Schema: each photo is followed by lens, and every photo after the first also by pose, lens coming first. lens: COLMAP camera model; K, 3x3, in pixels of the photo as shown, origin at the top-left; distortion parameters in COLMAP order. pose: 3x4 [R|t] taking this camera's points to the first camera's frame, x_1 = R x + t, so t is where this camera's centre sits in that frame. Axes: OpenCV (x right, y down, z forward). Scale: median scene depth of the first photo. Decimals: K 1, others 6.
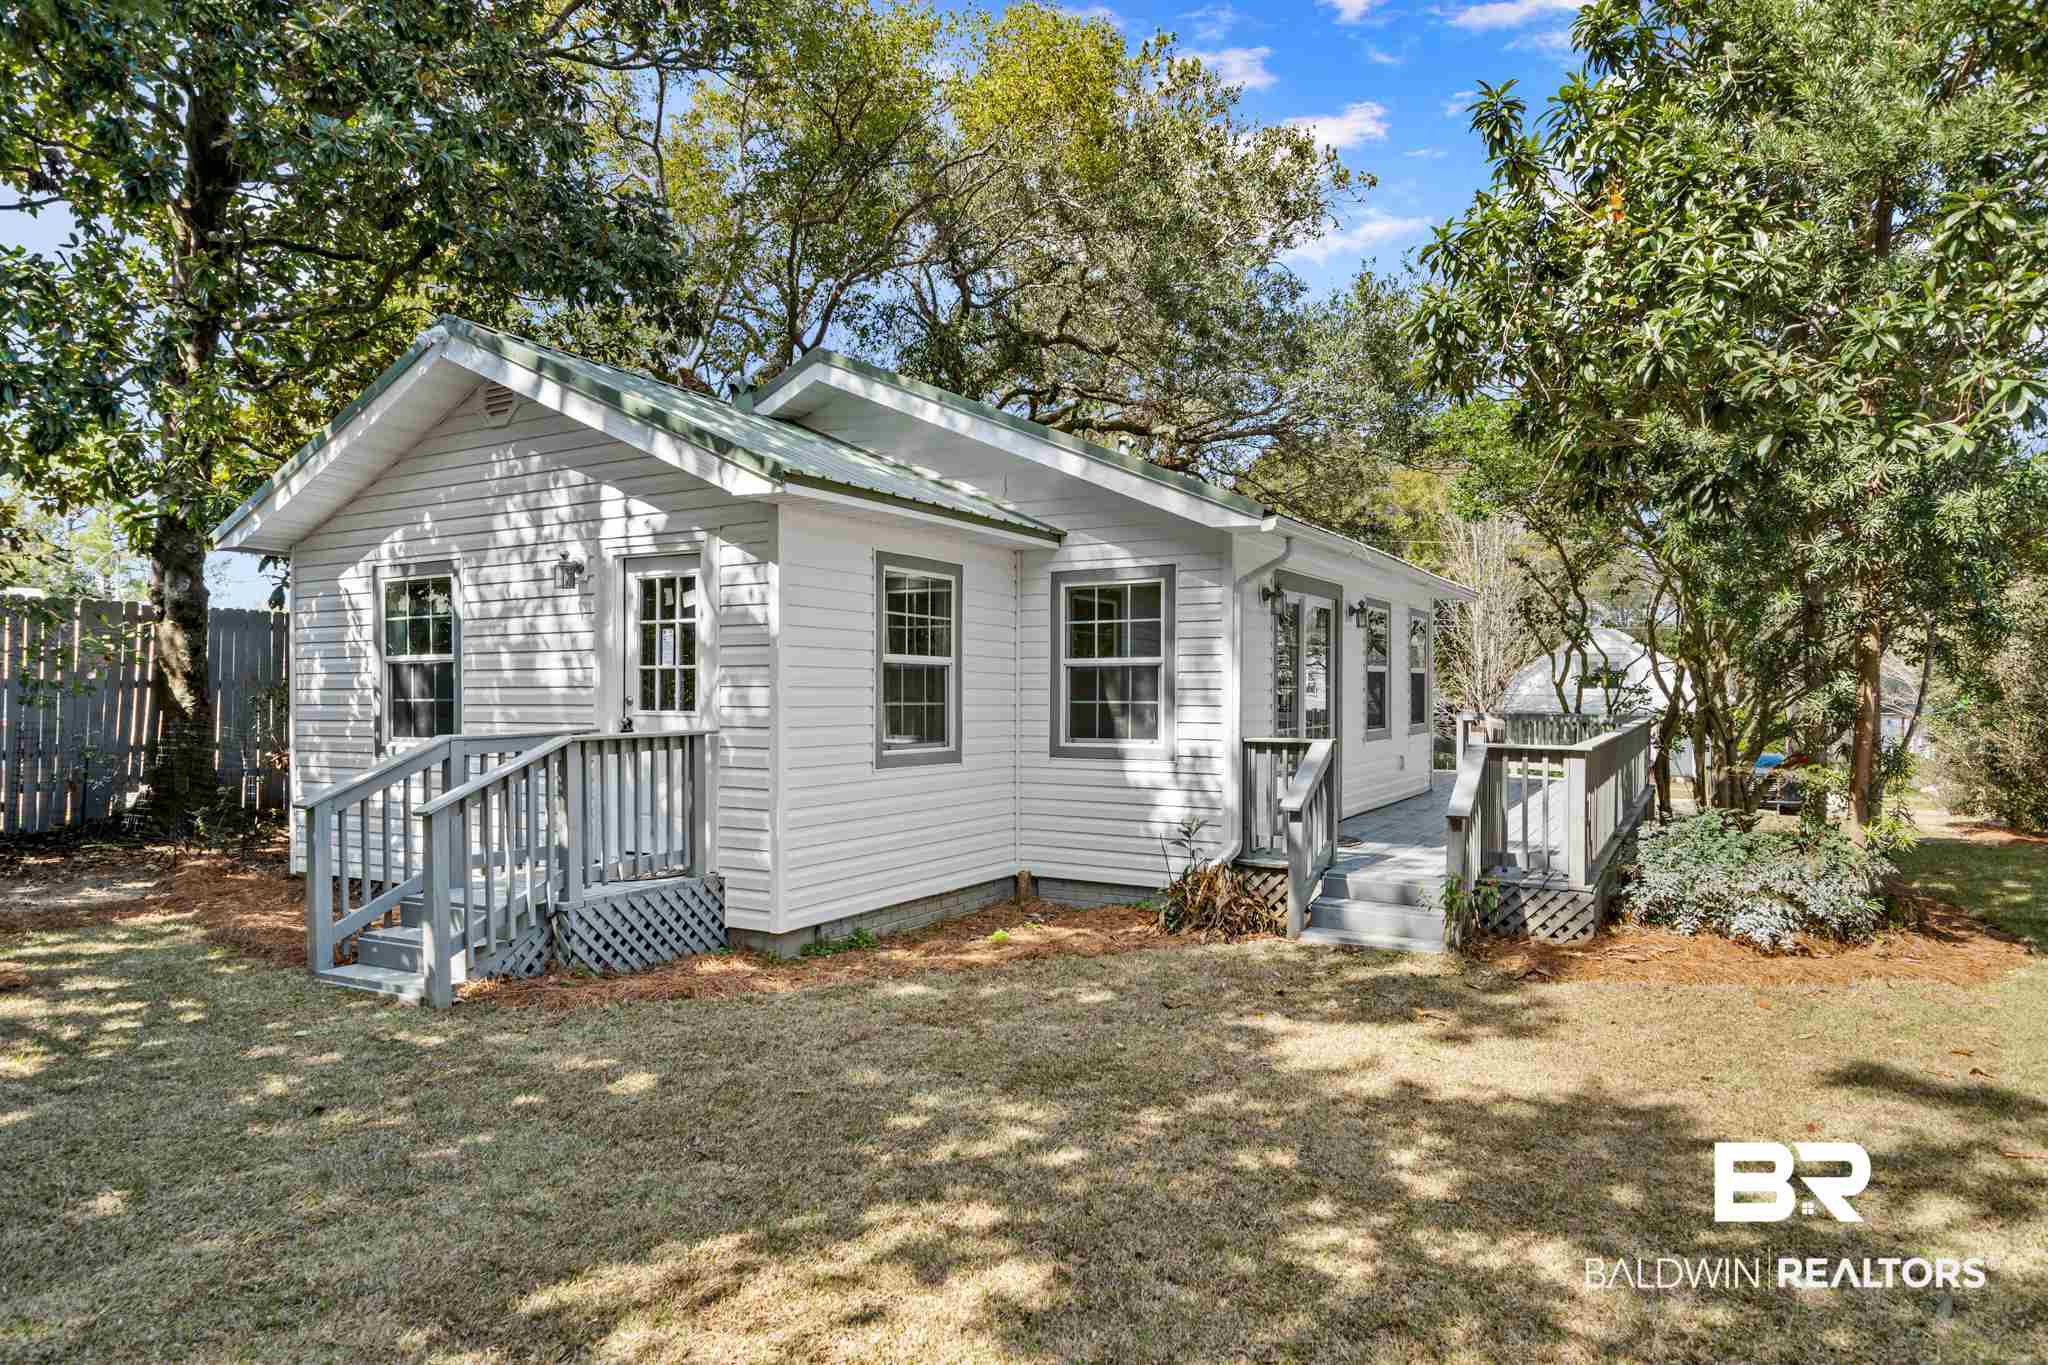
lens RADIAL K [[1105.5, 0, 1025.9], [0, 1105.5, 696.7], [0, 0, 1]] dist [0.000121, 0.002154]
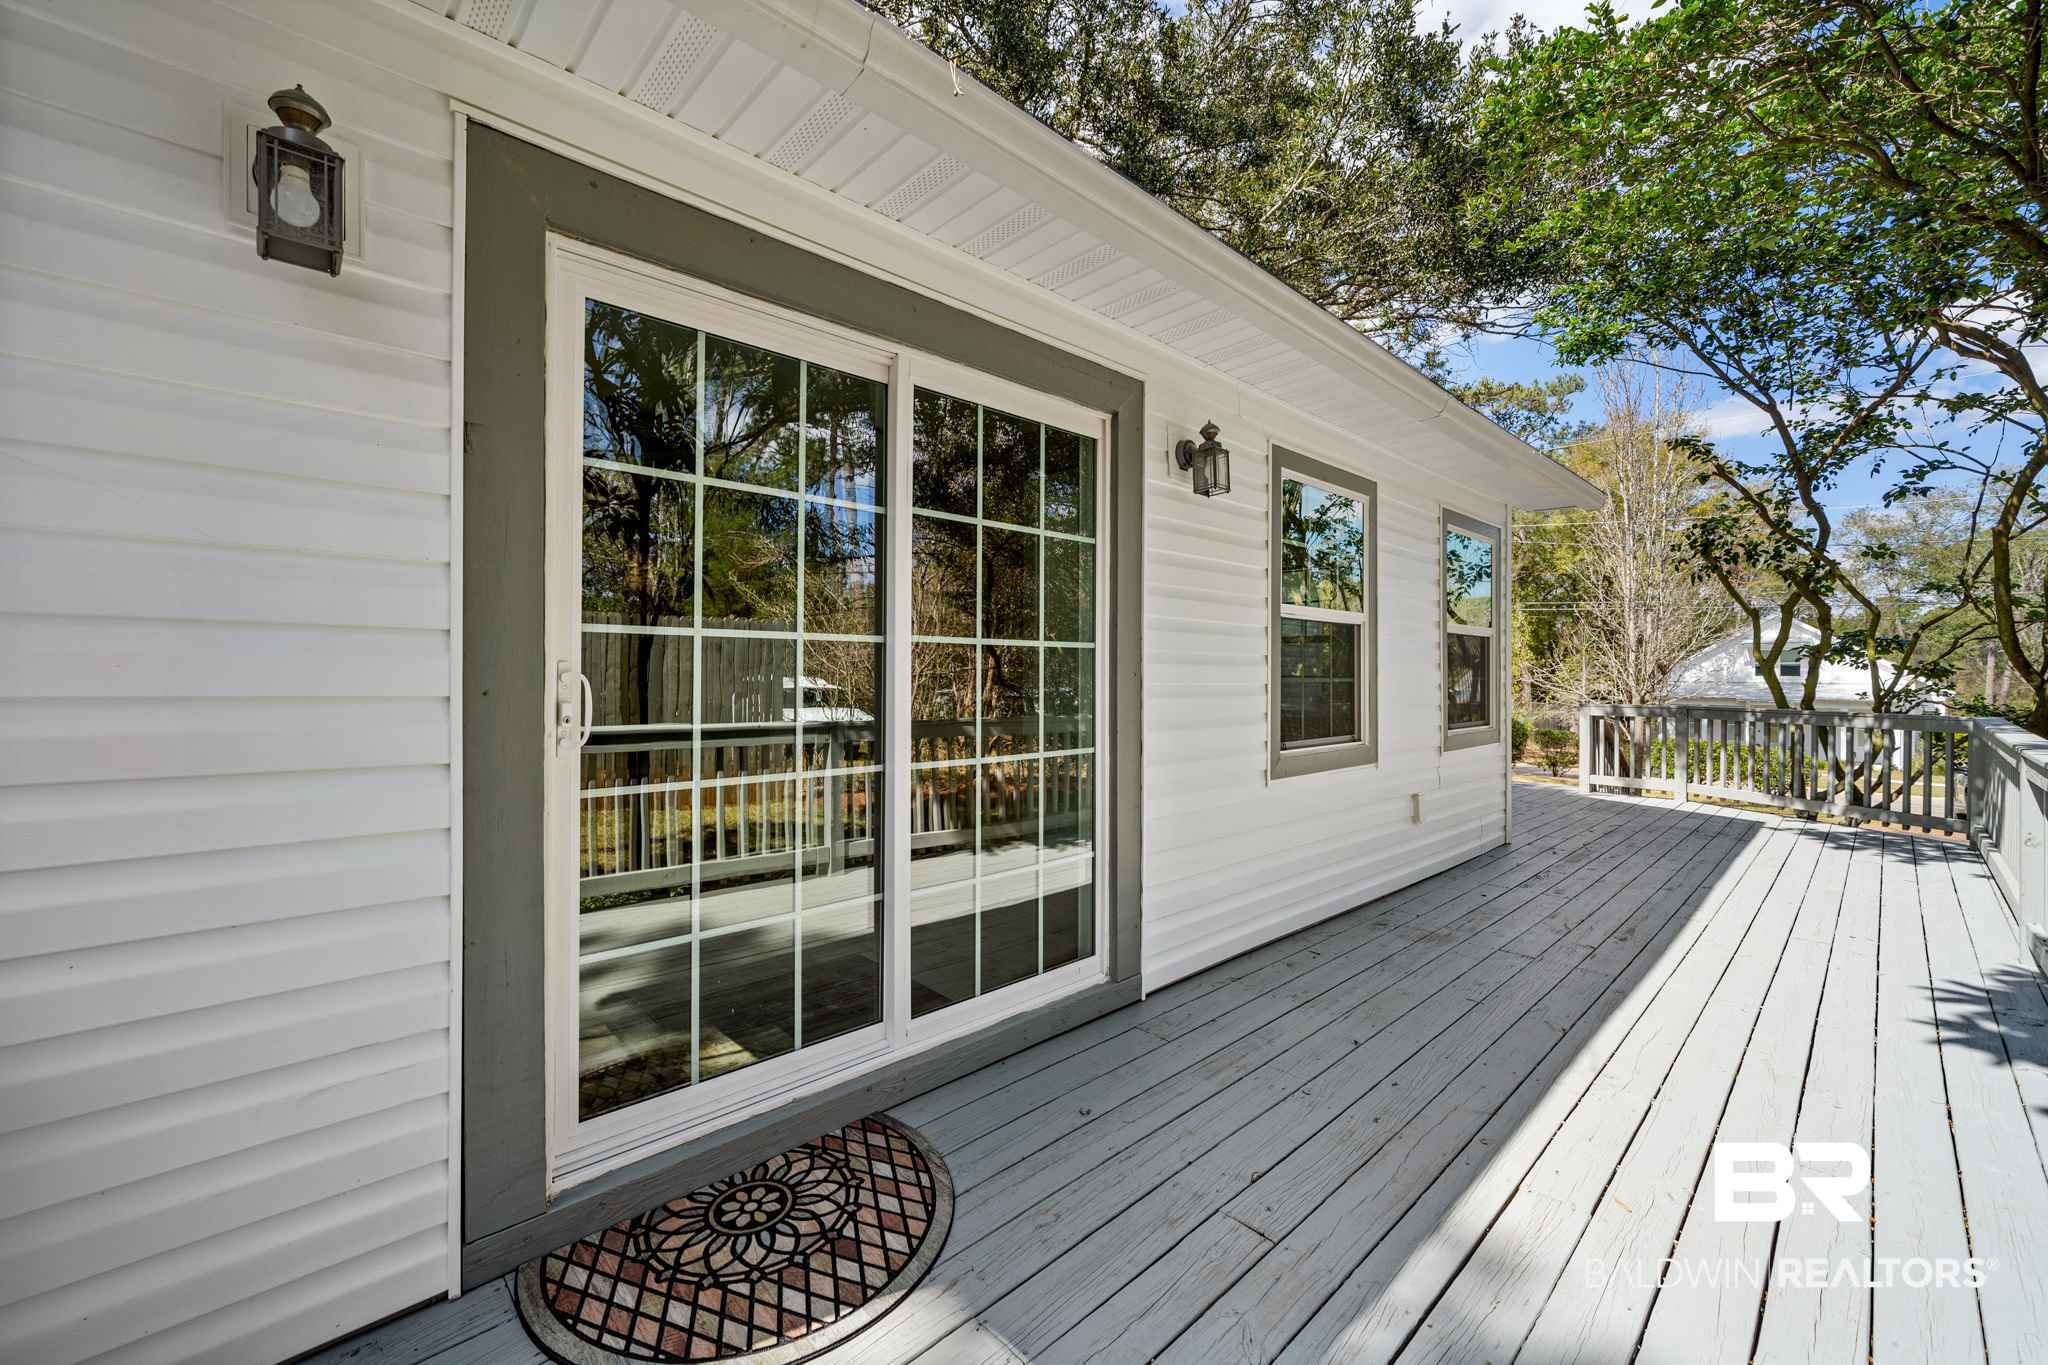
lens RADIAL K [[792.0, 0, 1033.5], [0, 792.0, 686.6], [0, 0, 1]] dist [-0.002281, 0.000080]
pose [[0.962822, -0.002122, -0.270129, 0.220302], [0.001189, 0.999993, -0.003616, 0.003866], [0.270134, 0.003161, 0.962817, 0.496154]]
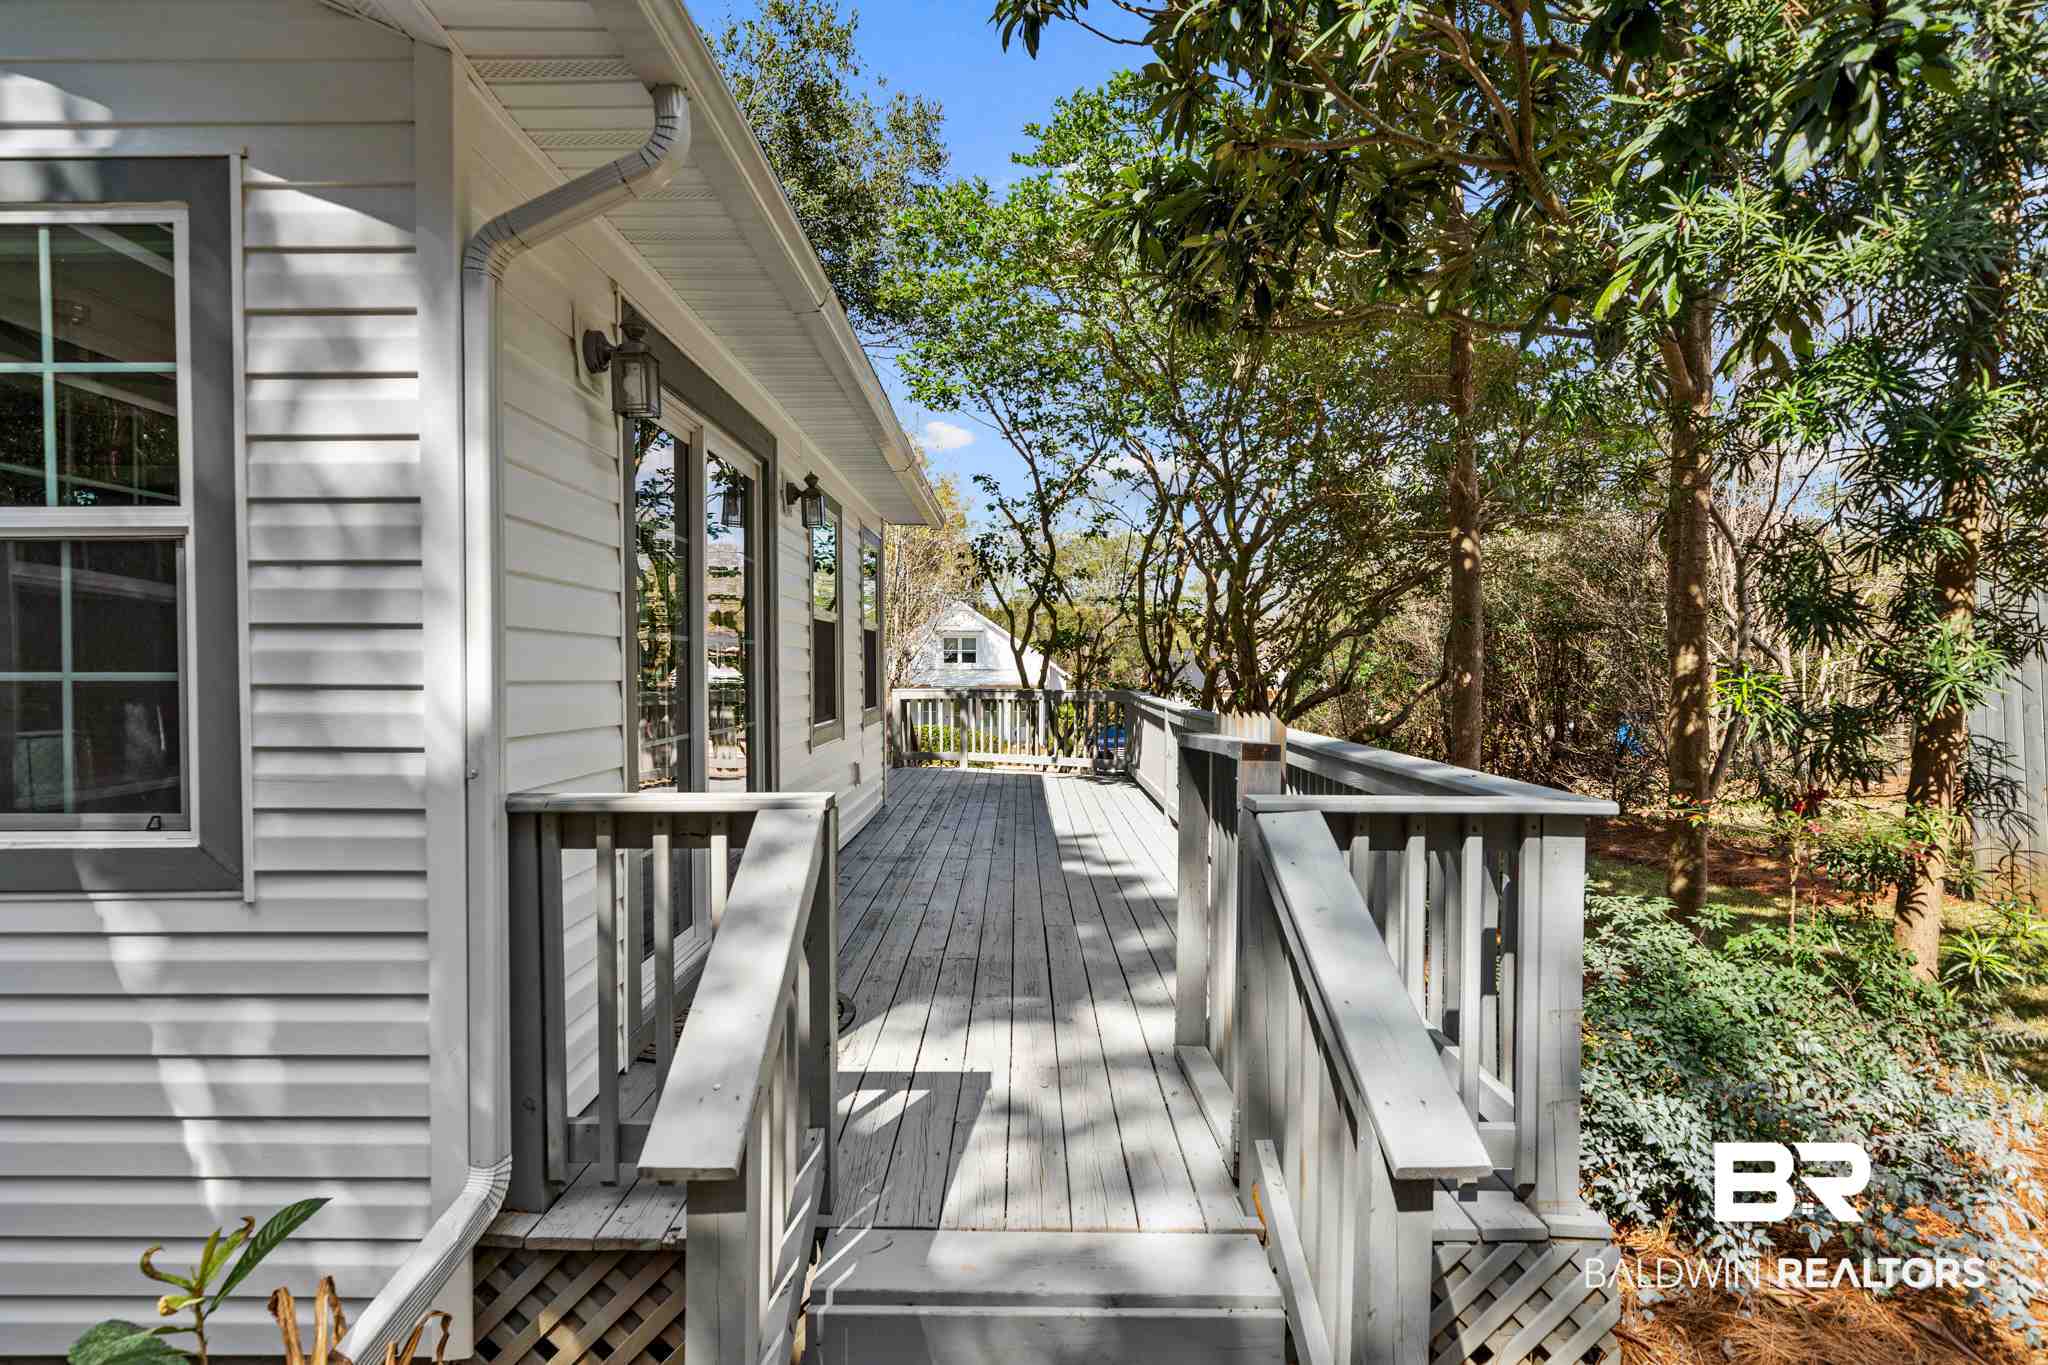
lens RADIAL K [[1105.5, 0, 1018.7], [0, 1105.5, 691.8], [0, 0, 1]] dist [0.000121, 0.002154]
pose [[0.855192, -0.015389, 0.518082, 0.083448], [0.007302, 0.999818, 0.017646, 0.003490], [-0.518259, -0.011308, 0.855149, 0.355669]]
